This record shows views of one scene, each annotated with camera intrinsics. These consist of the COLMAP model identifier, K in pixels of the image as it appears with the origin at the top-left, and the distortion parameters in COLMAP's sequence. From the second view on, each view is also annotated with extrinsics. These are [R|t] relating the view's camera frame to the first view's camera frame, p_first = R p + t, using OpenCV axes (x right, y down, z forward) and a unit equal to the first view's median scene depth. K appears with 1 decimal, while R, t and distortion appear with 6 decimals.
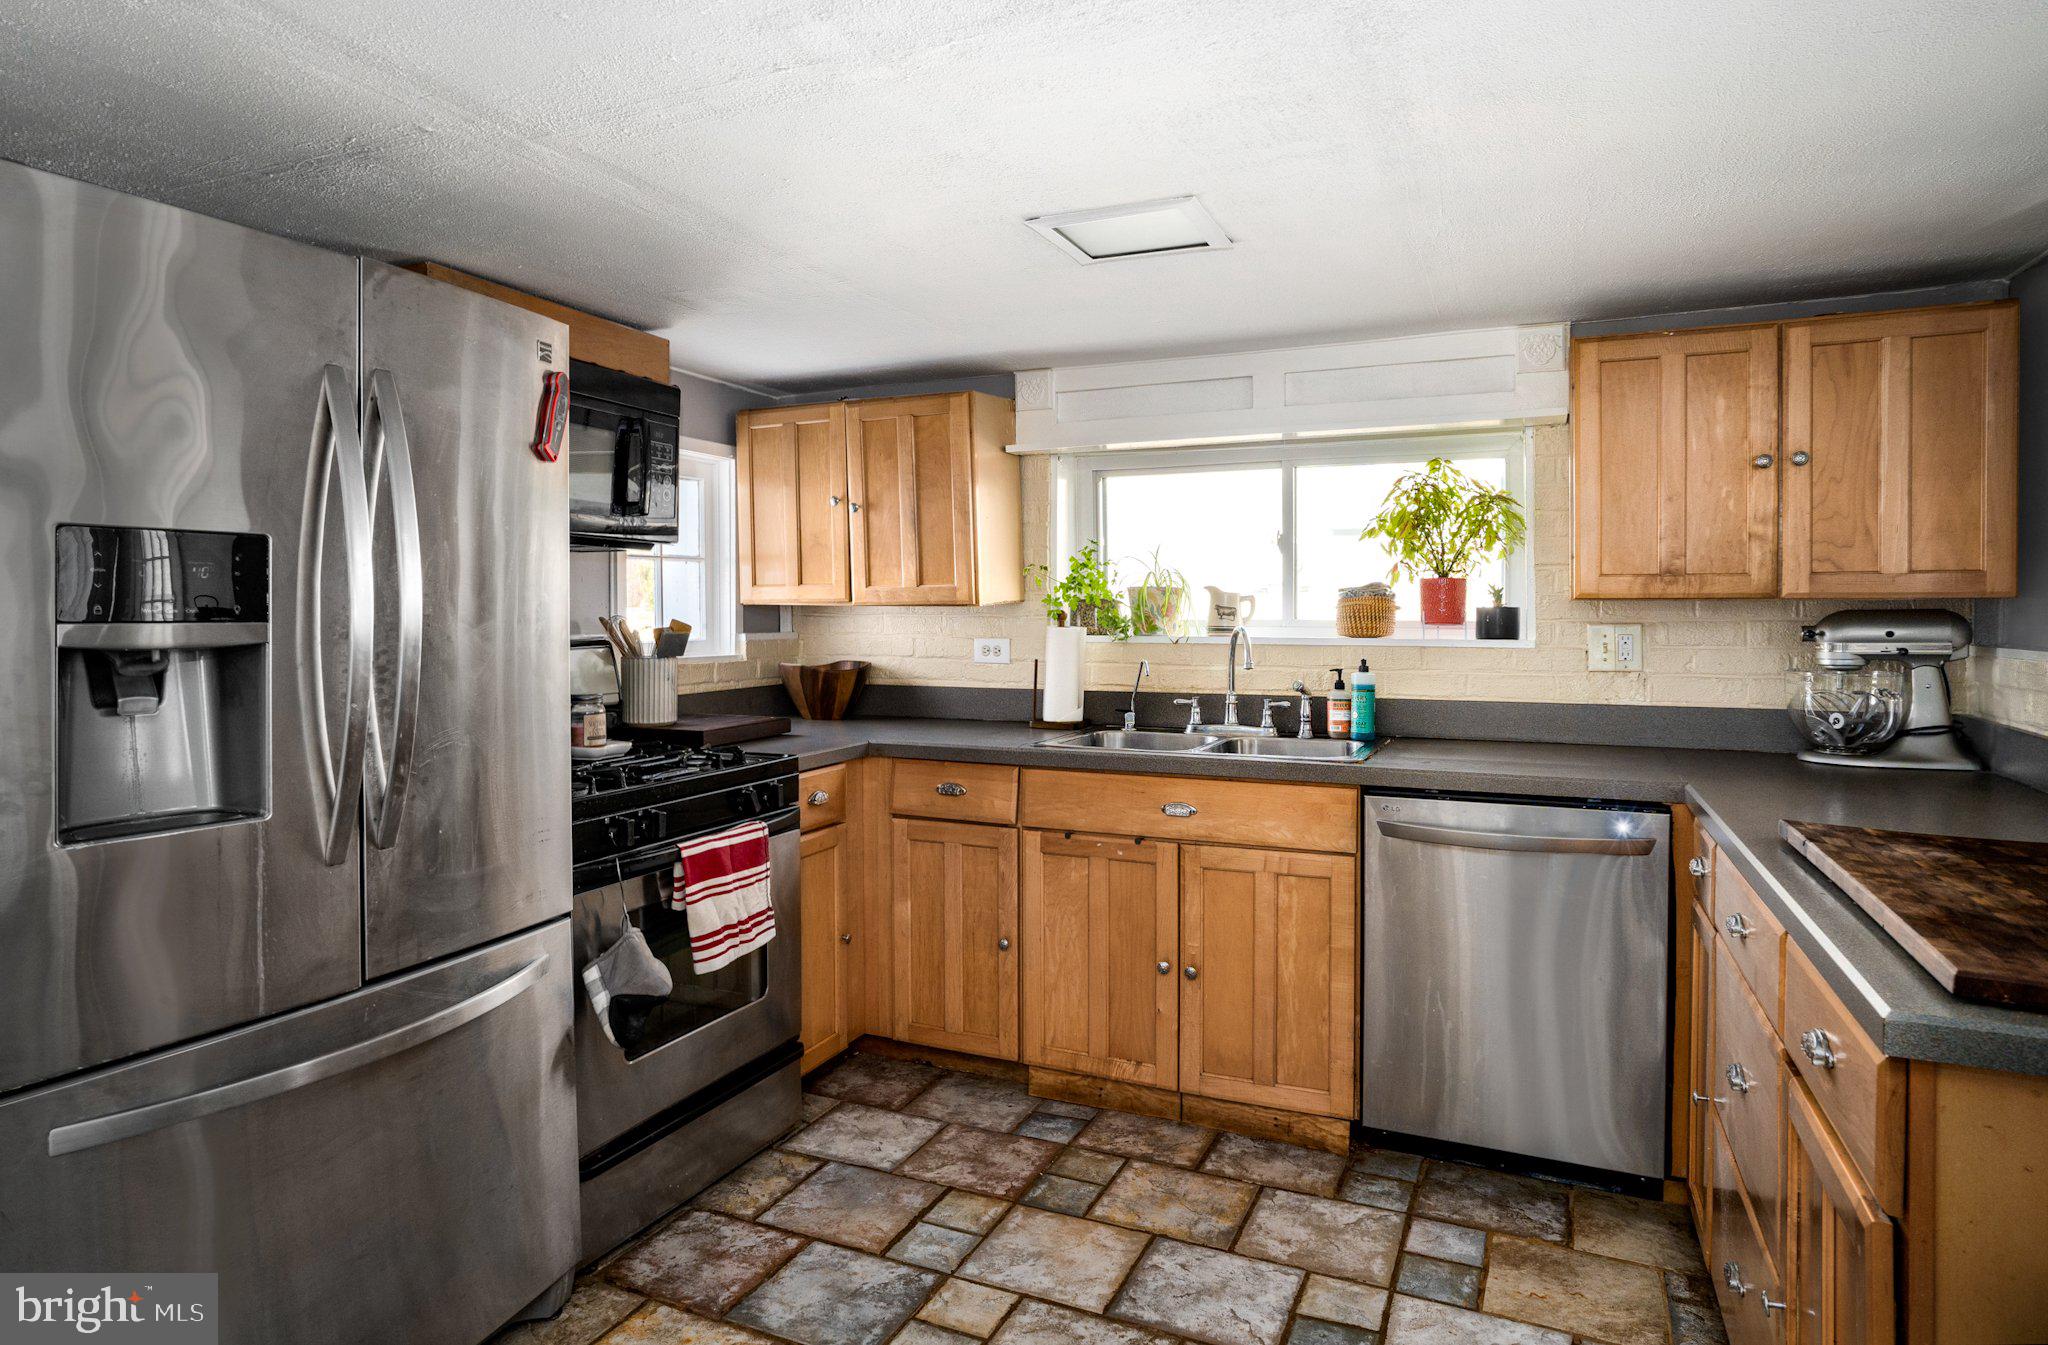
lens RADIAL K [[1214.5, 0, 956.5], [0, 1214.5, 643.4], [0, 0, 1]] dist [-0.061480, 0.063743]
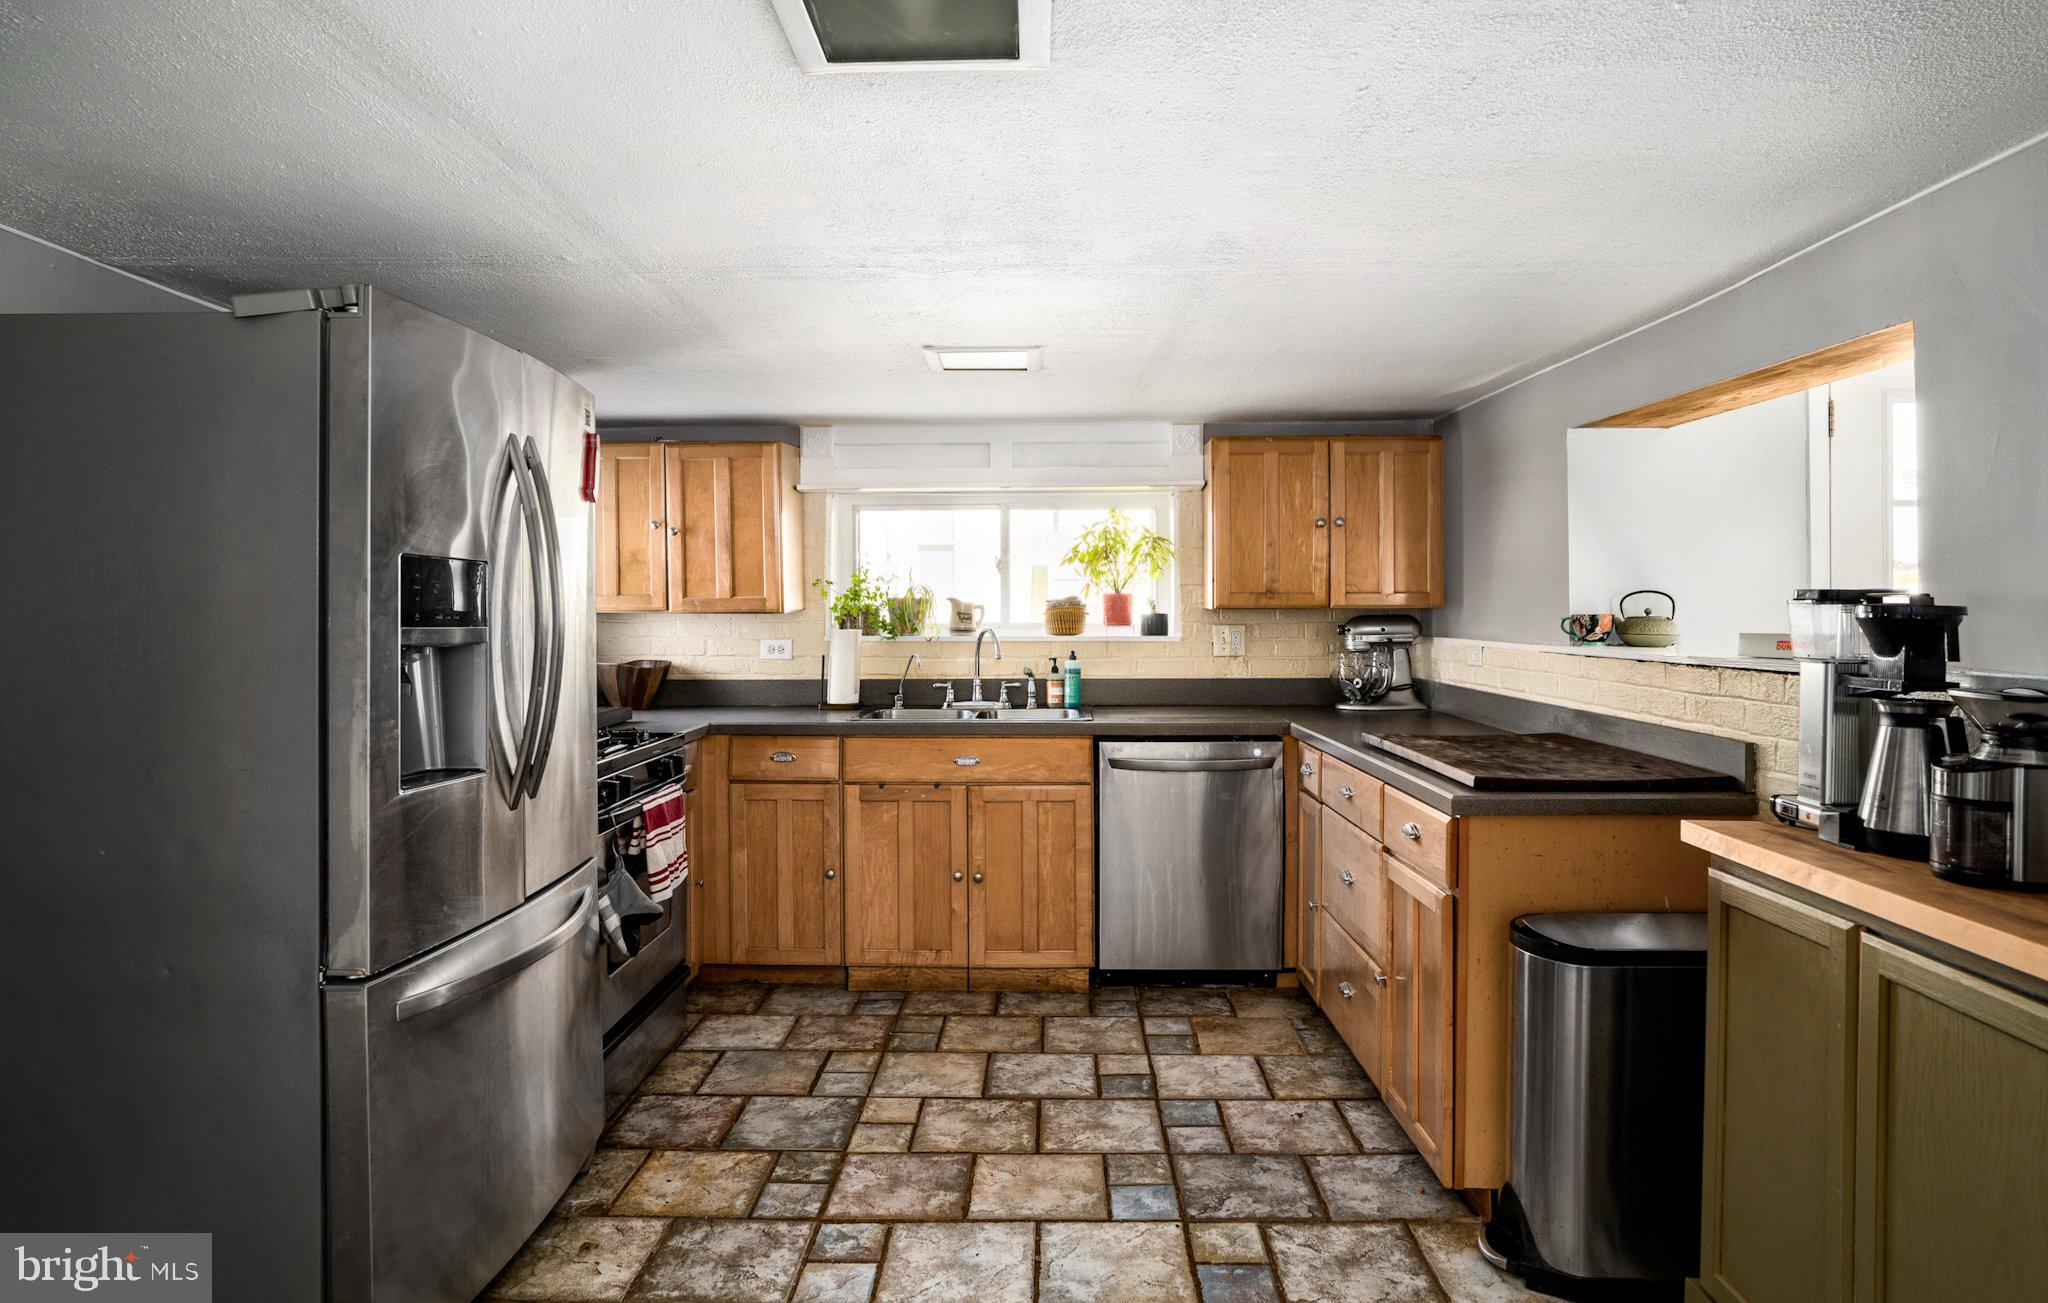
lens RADIAL K [[1142.9, 0, 1024.0], [0, 1142.9, 651.5], [0, 0, 1]] dist [-0.002175, -0.000082]
pose [[0.912319, -0.014584, 0.409220, -0.294088], [0.012889, 0.999893, 0.006899, 0.004531], [-0.409277, -0.001019, 0.912410, -0.219819]]
